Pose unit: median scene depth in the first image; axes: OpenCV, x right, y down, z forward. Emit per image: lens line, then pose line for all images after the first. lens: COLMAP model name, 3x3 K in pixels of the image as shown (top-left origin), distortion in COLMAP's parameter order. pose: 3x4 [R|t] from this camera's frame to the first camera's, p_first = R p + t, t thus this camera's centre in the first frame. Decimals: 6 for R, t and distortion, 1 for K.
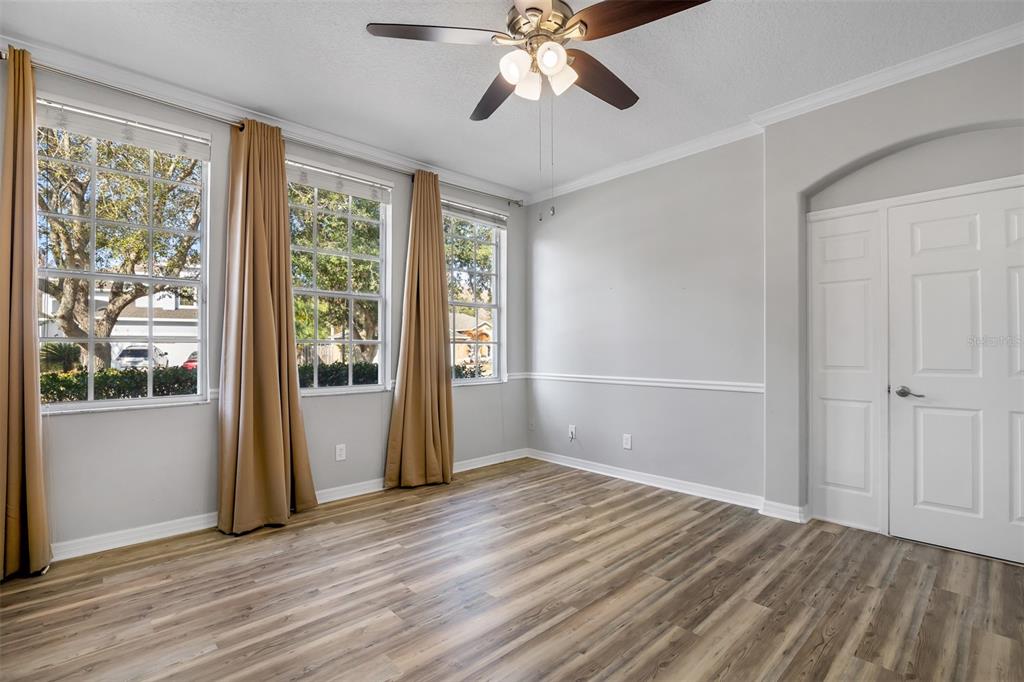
lens RADIAL K [[467.7, 0, 505.4], [0, 467.7, 340.5], [0, 0, 1]] dist [-0.012032, -0.000304]
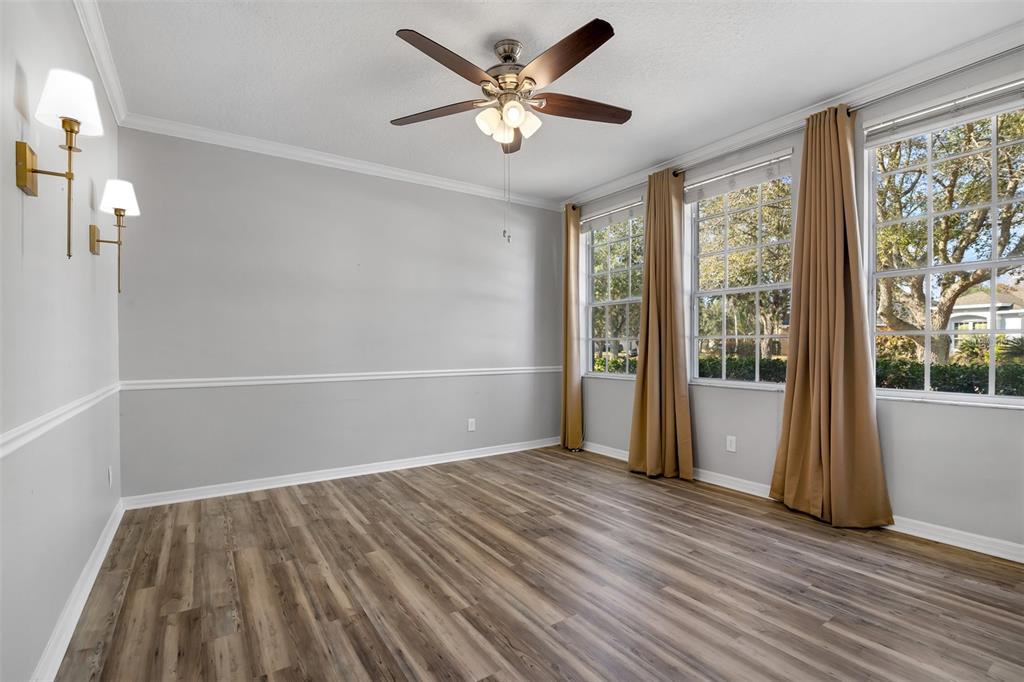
lens RADIAL K [[467.7, 0, 505.4], [0, 467.7, 340.5], [0, 0, 1]] dist [-0.012032, -0.000304]
pose [[-0.160832, -0.008368, -0.986946, 0.861914], [0.026313, 0.999572, -0.012762, 0.011101], [0.986631, -0.028022, -0.160543, 0.772649]]
